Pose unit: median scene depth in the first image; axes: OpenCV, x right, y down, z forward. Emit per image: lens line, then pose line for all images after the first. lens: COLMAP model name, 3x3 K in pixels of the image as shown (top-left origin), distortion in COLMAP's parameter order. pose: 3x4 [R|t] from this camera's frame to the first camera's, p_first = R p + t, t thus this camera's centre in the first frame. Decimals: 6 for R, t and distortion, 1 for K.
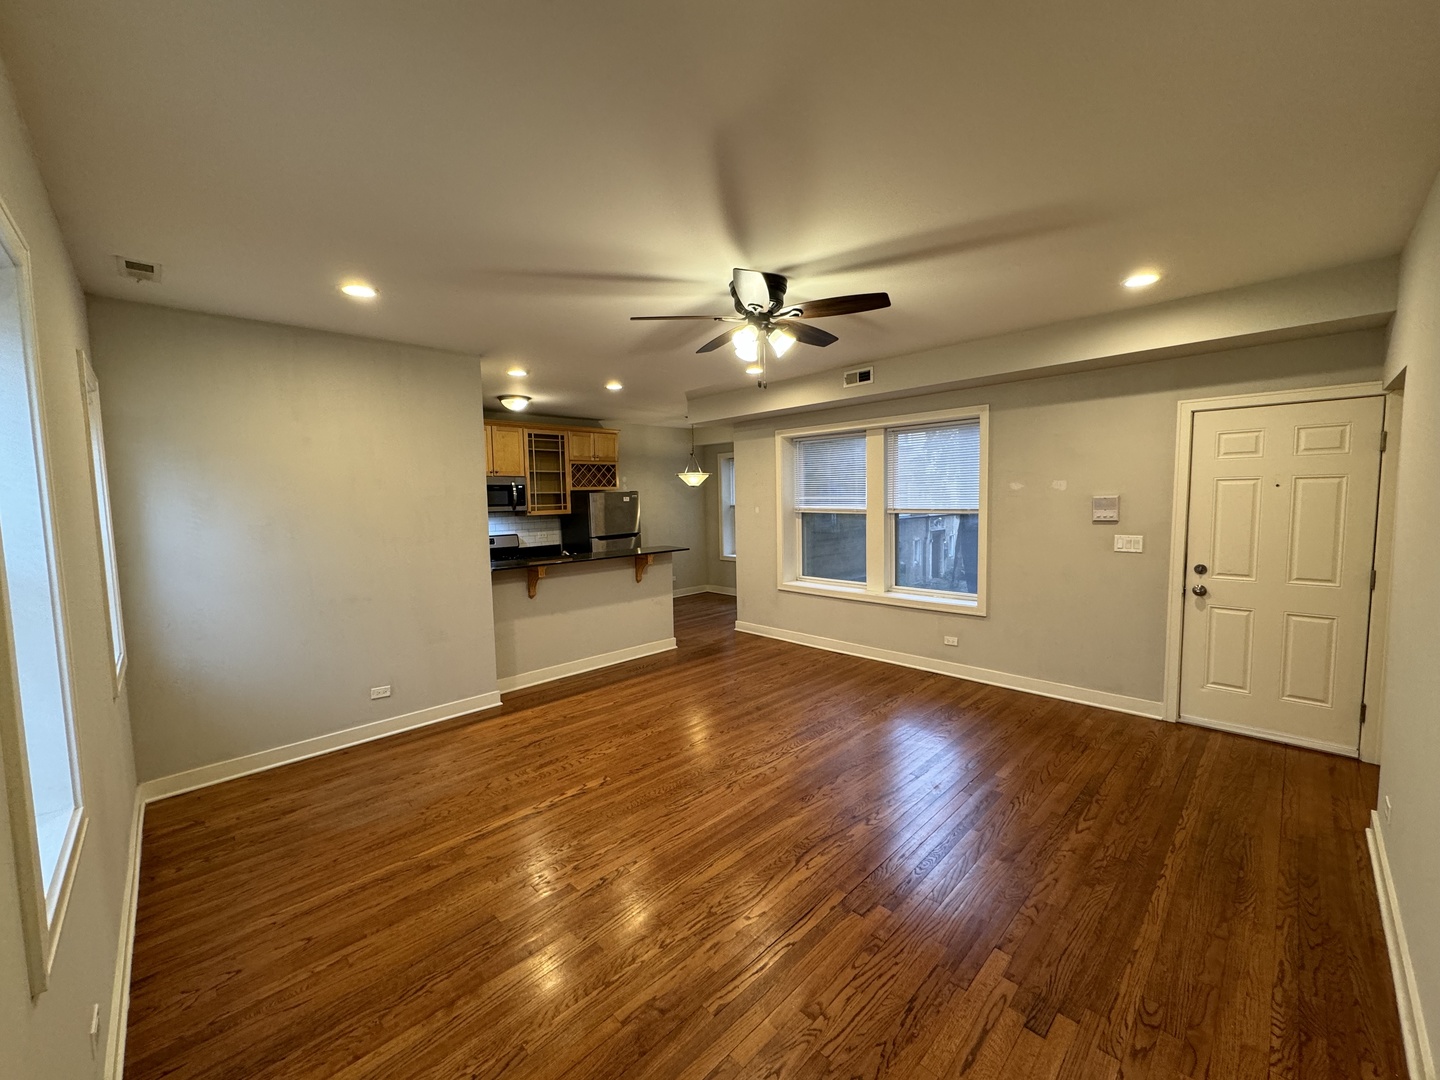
lens RADIAL K [[567.9, 0, 720.0], [0, 567.9, 540.0], [0, 0, 1]] dist [-0.001172, 0.000200]
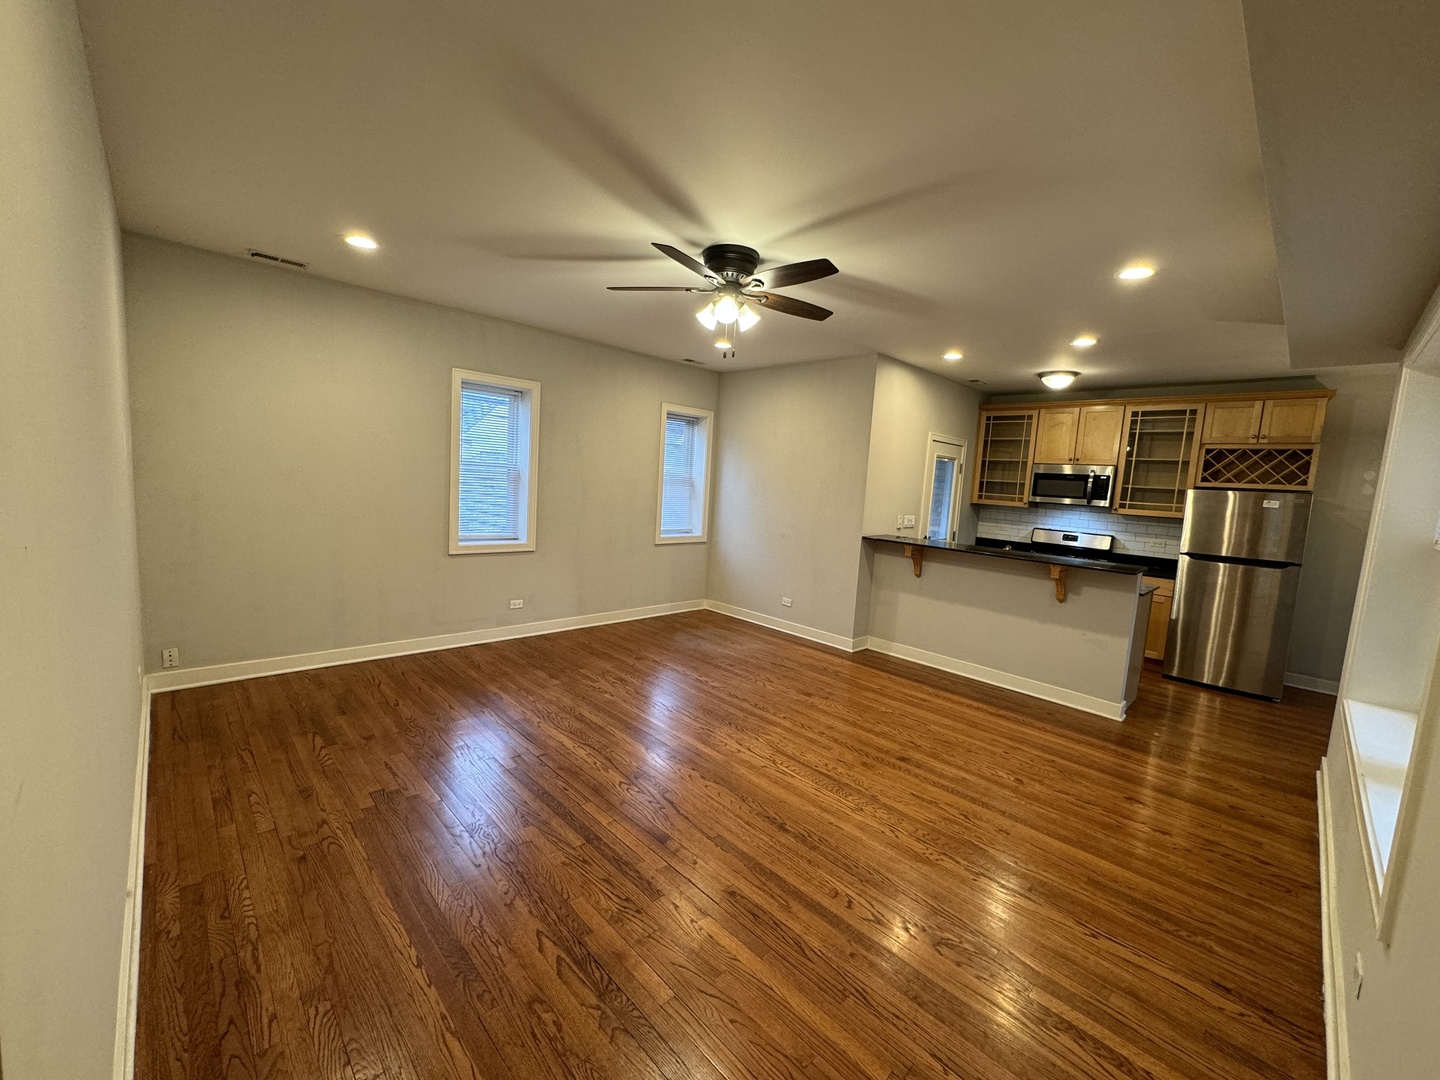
lens RADIAL K [[567.9, 0, 720.0], [0, 567.9, 540.0], [0, 0, 1]] dist [-0.001172, 0.000200]
pose [[0.000296, 0.130500, -0.991448, 0.476981], [-0.137080, 0.982094, 0.129228, -0.033444], [0.990560, 0.135869, 0.018180, 0.430270]]
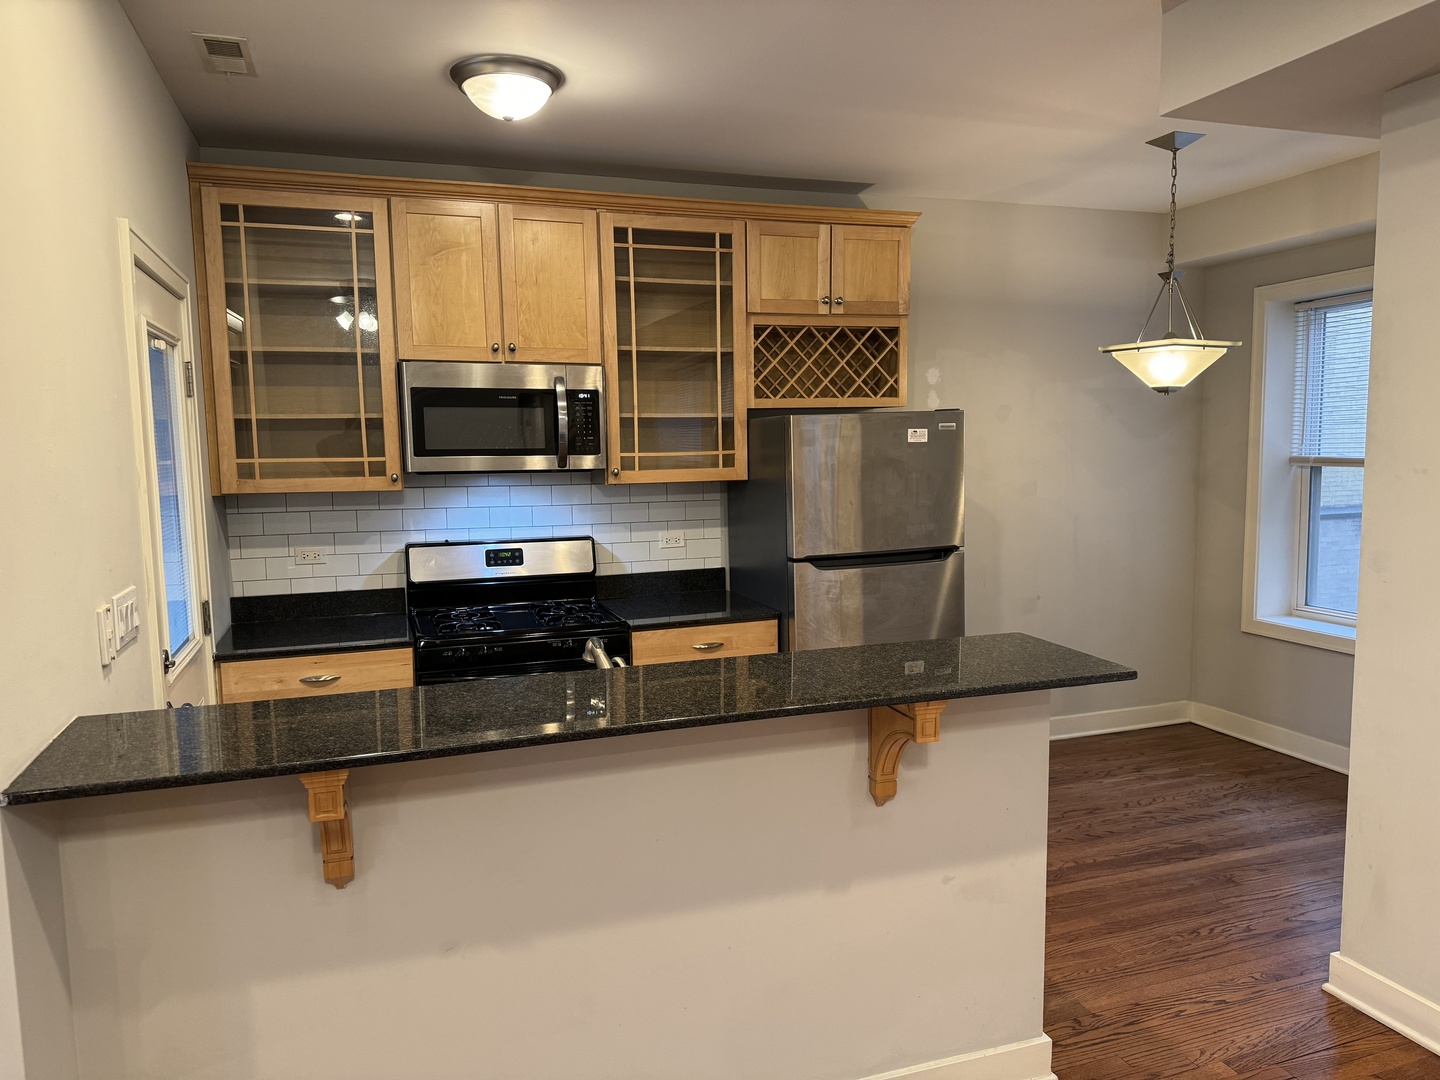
lens RADIAL K [[1001.2, 0, 719.3], [0, 1001.2, 555.4], [0, 0, 1]] dist [0.085645, -0.091360]
pose [[0.900967, 0.056346, -0.430213, -0.027723], [-0.036790, 0.997882, 0.053647, -0.035434], [0.432324, -0.032506, 0.901132, 0.500313]]
